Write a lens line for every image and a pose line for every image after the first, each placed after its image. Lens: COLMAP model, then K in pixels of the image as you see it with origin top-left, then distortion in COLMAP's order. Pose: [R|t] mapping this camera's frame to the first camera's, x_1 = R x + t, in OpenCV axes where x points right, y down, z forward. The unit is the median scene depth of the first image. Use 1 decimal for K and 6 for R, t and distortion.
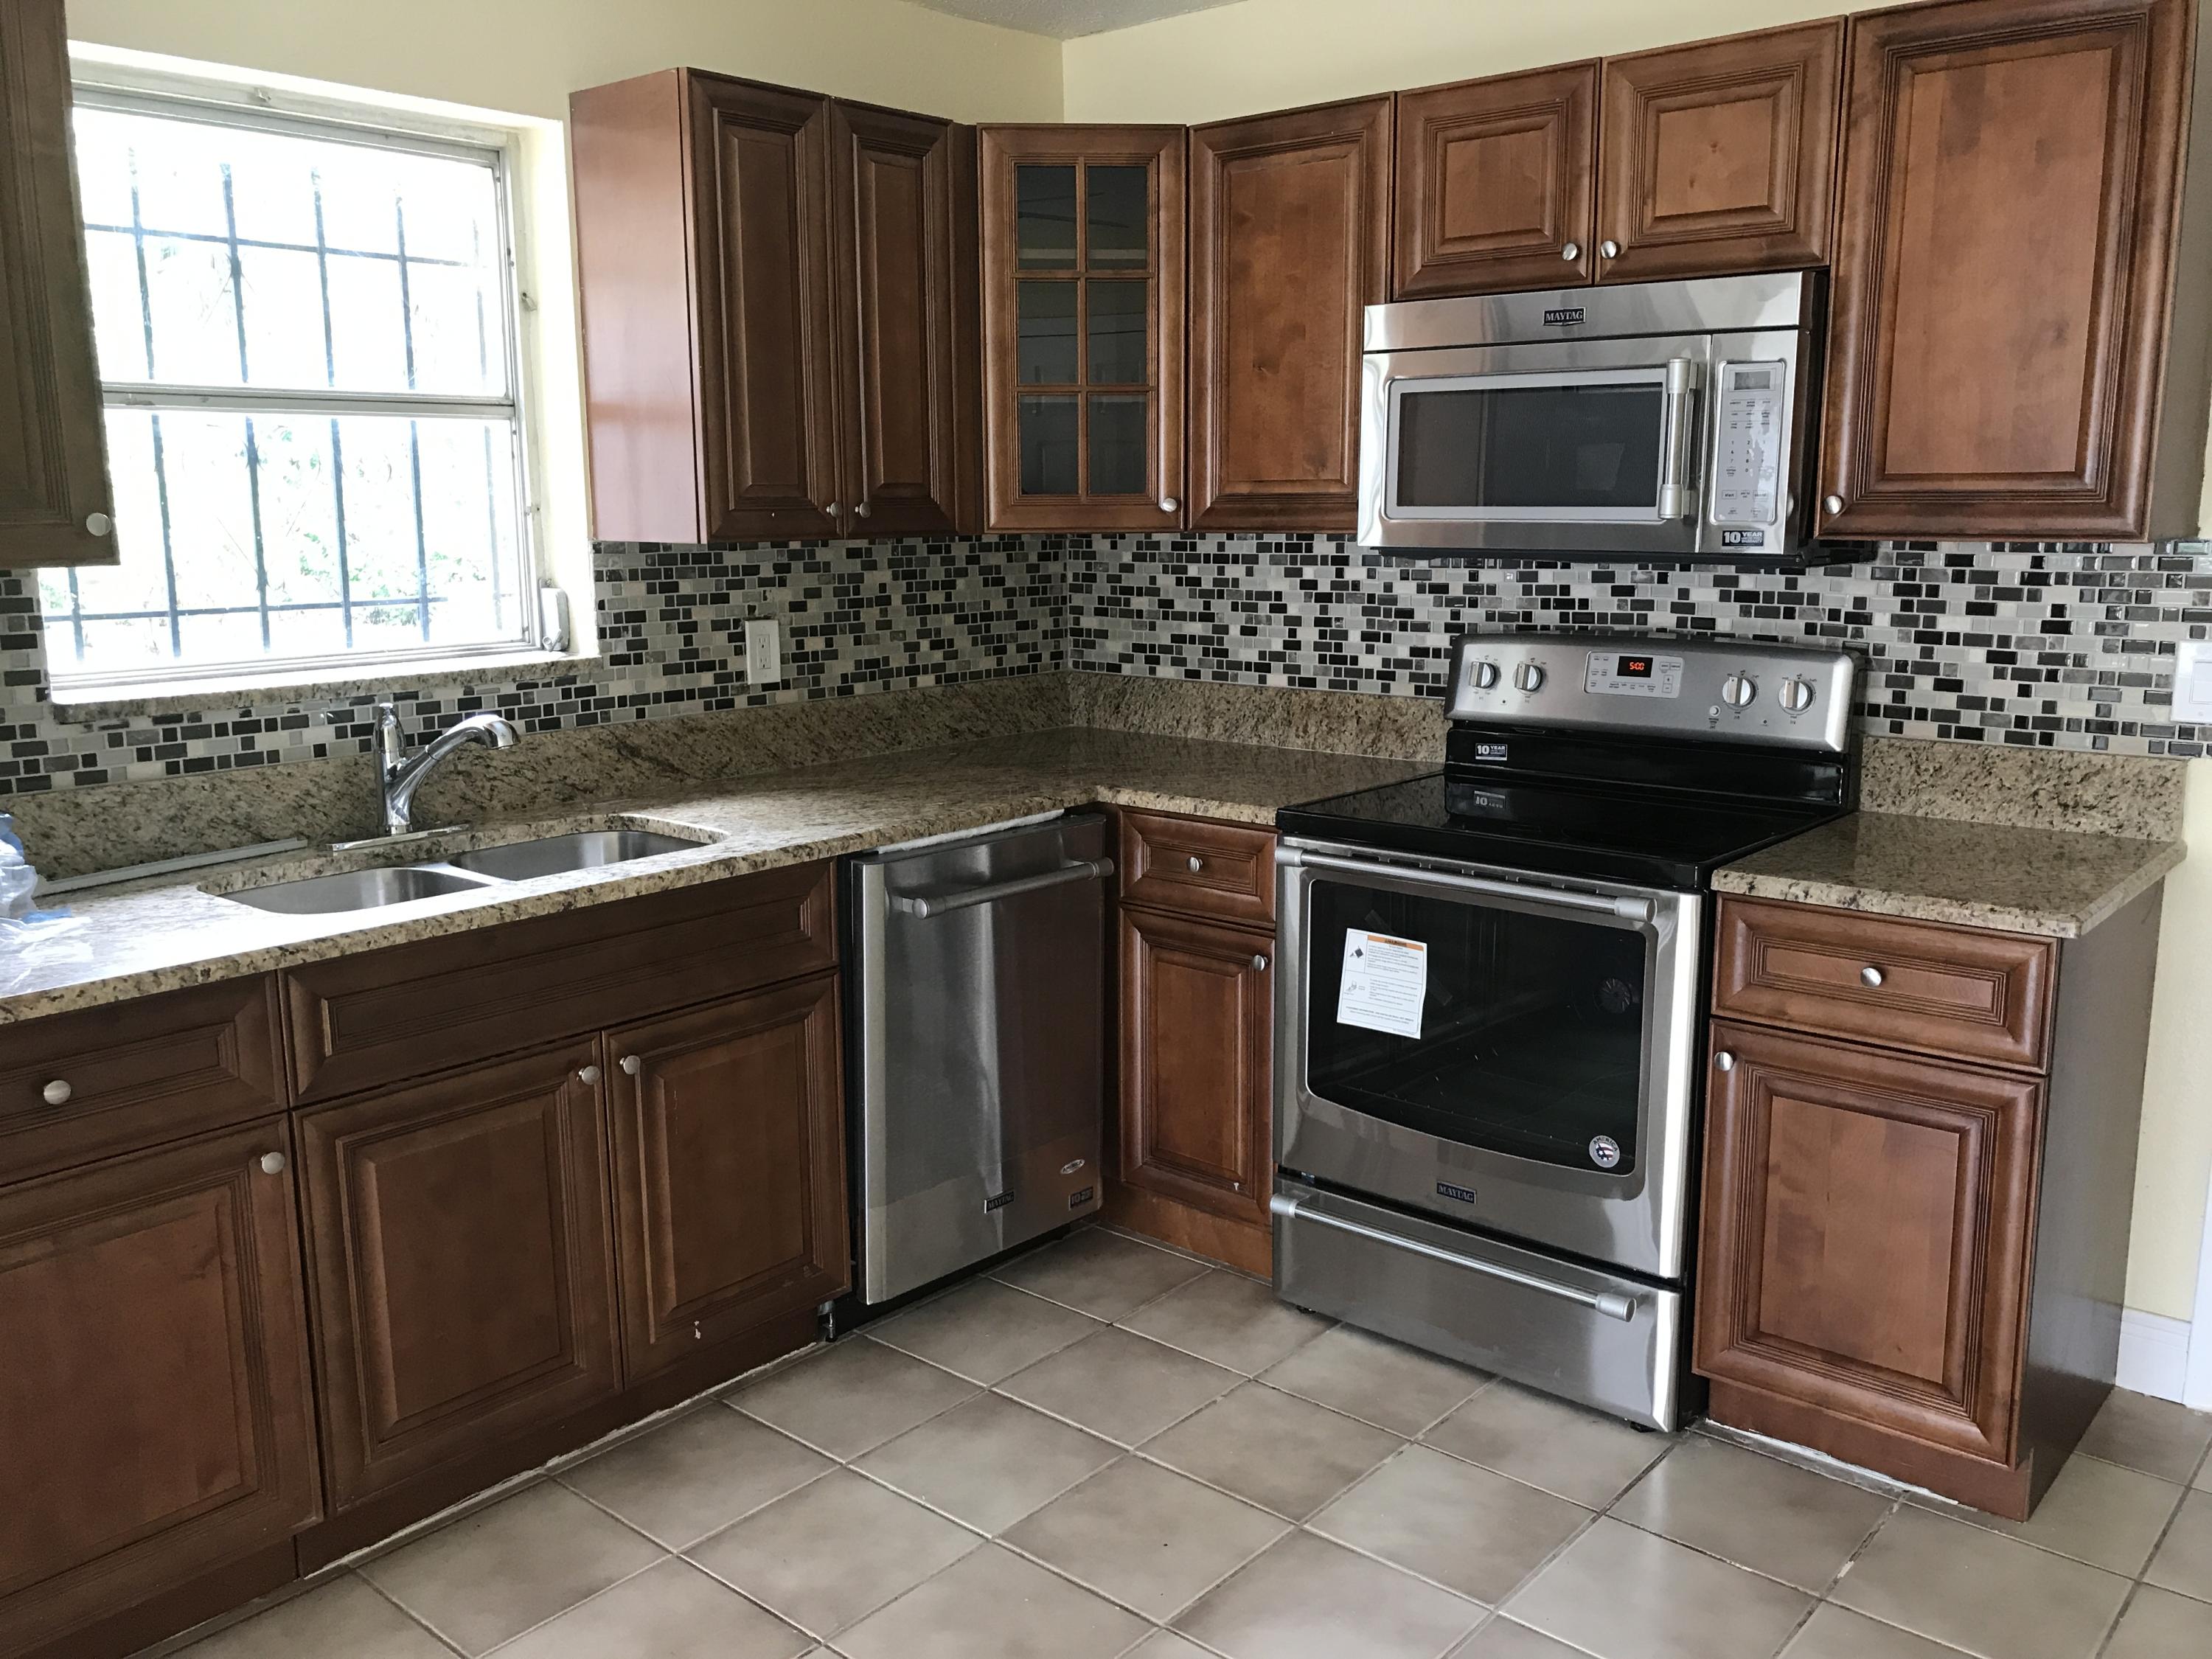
lens RADIAL K [[1813.5, 0, 1118.4], [0, 1813.5, 812.2], [0, 0, 1]] dist [0.044367, -0.049053]
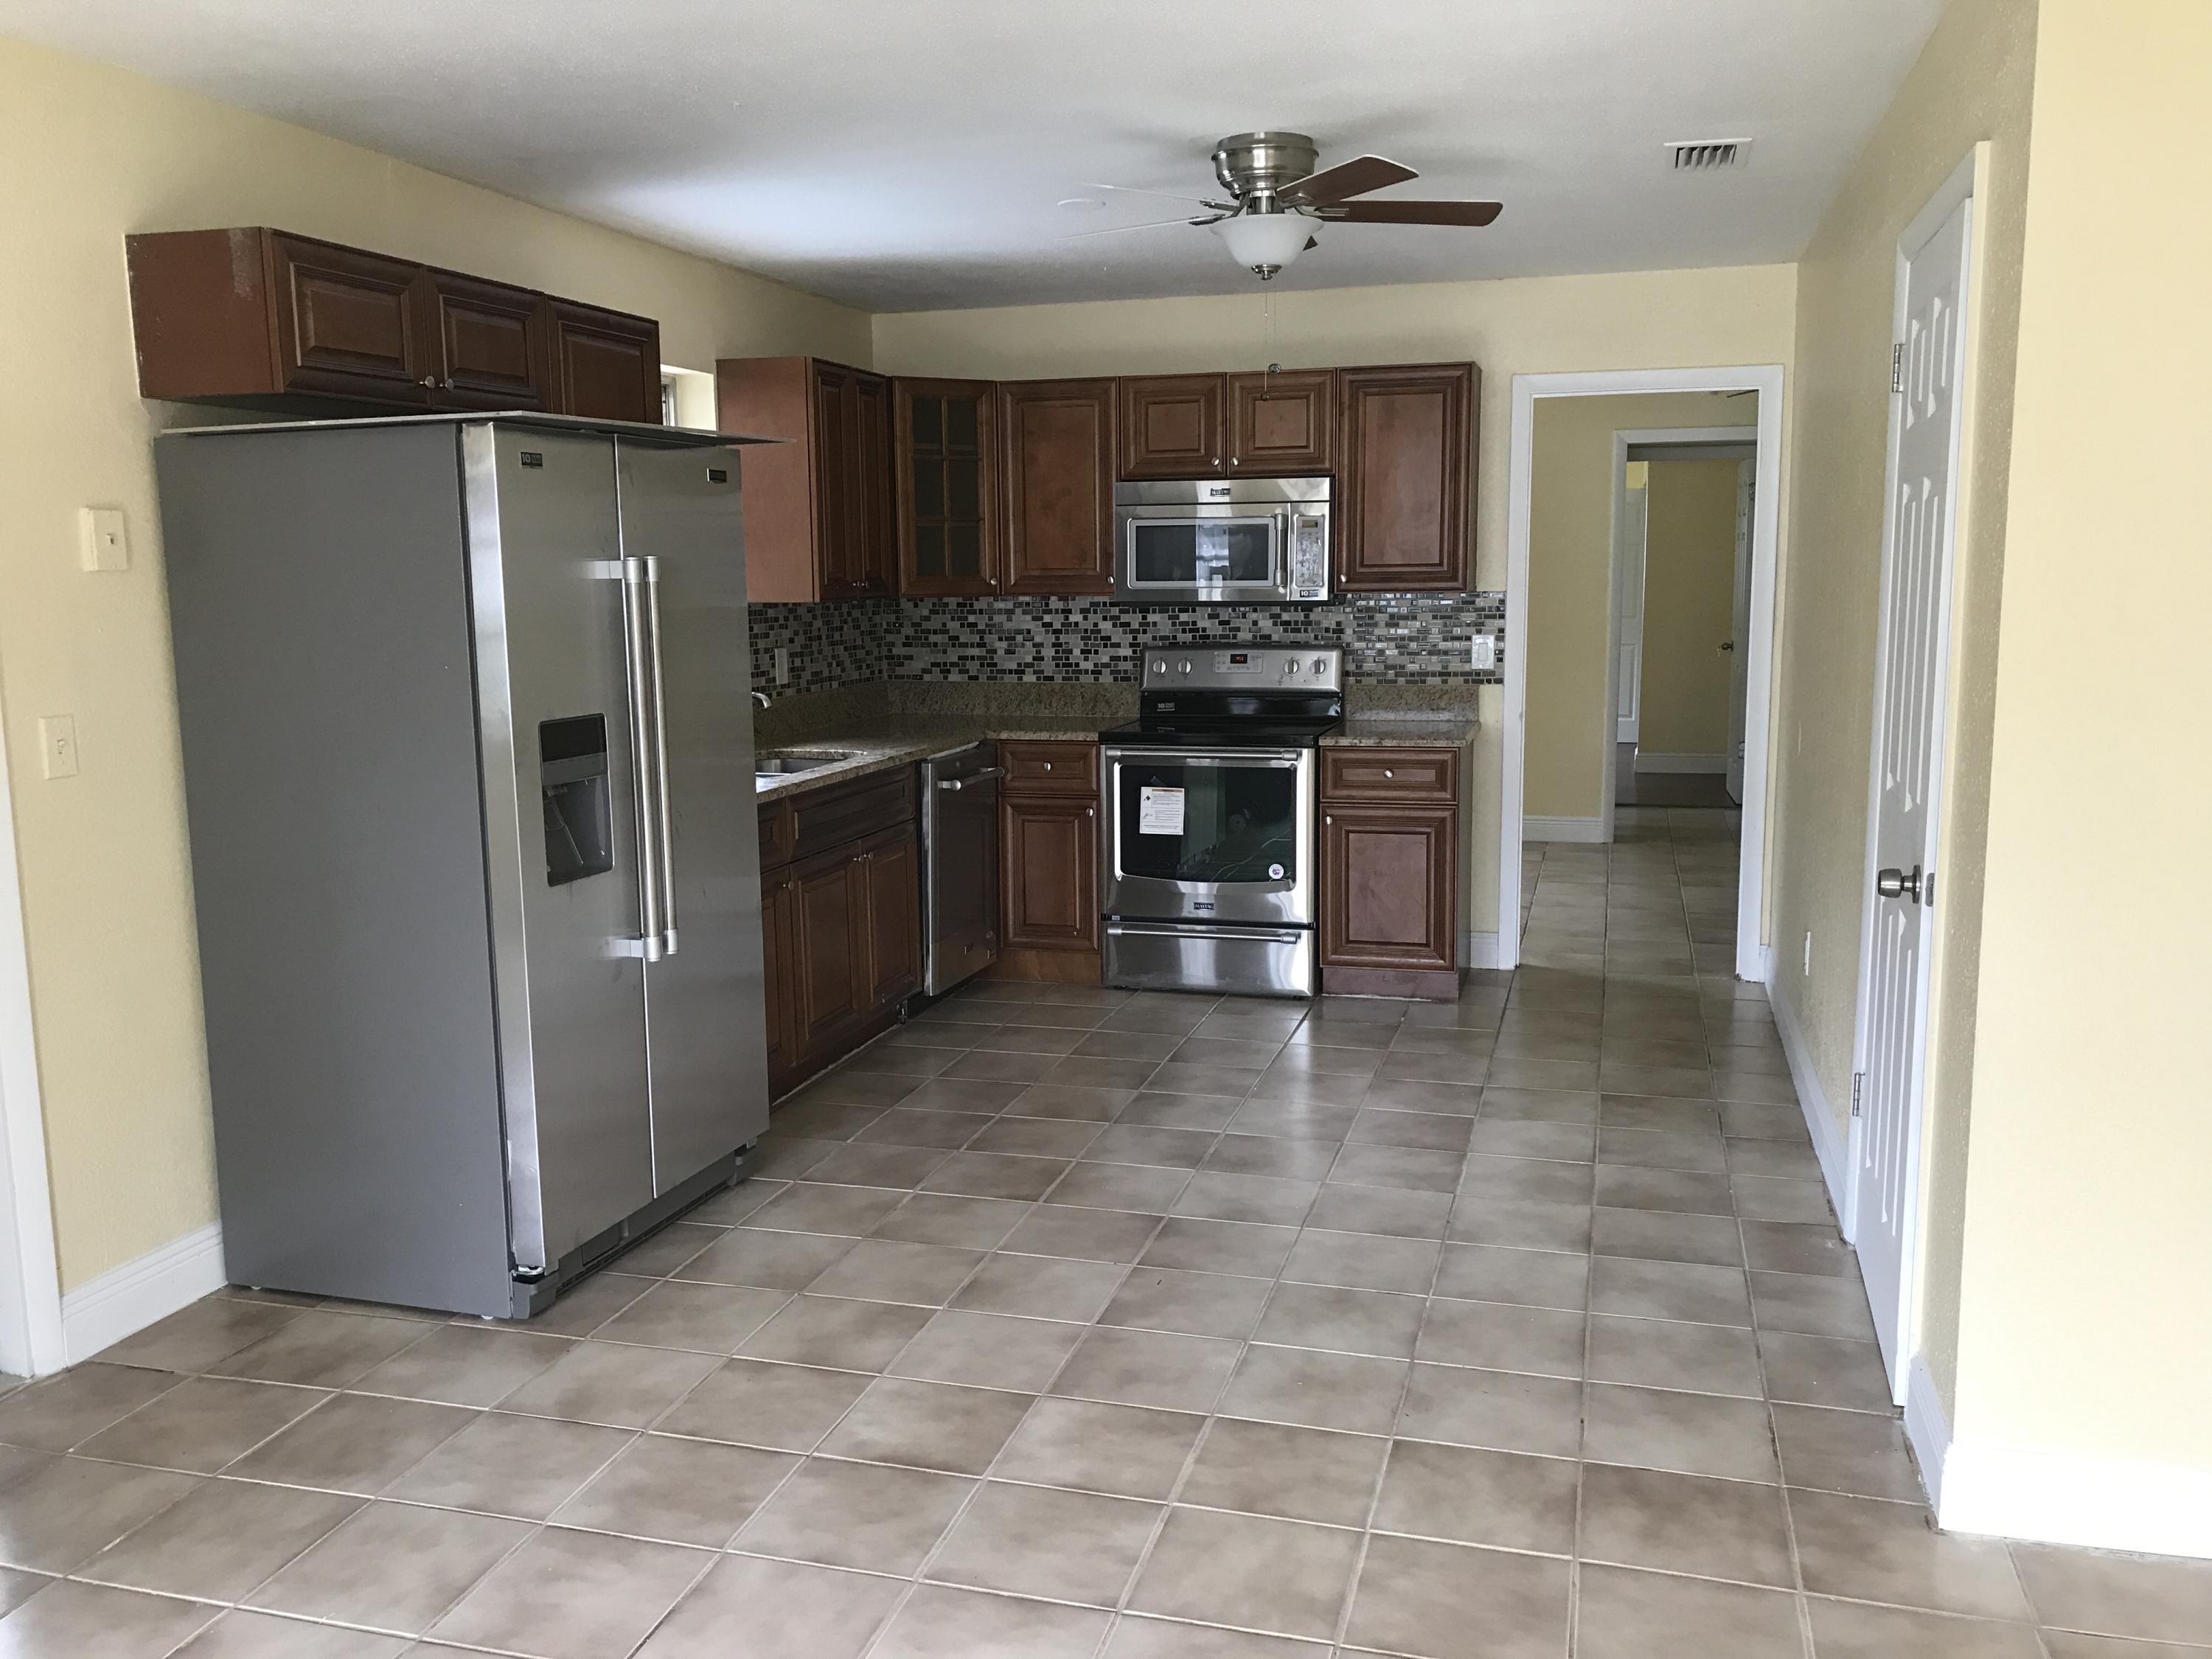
lens RADIAL K [[1813.5, 0, 1093.9], [0, 1813.5, 846.8], [0, 0, 1]] dist [0.044367, -0.049053]
pose [[0.903267, -0.067397, 0.423752, -0.740948], [0.079846, 0.996739, -0.011671, 0.141669], [-0.421584, 0.044377, 0.905703, -0.768913]]
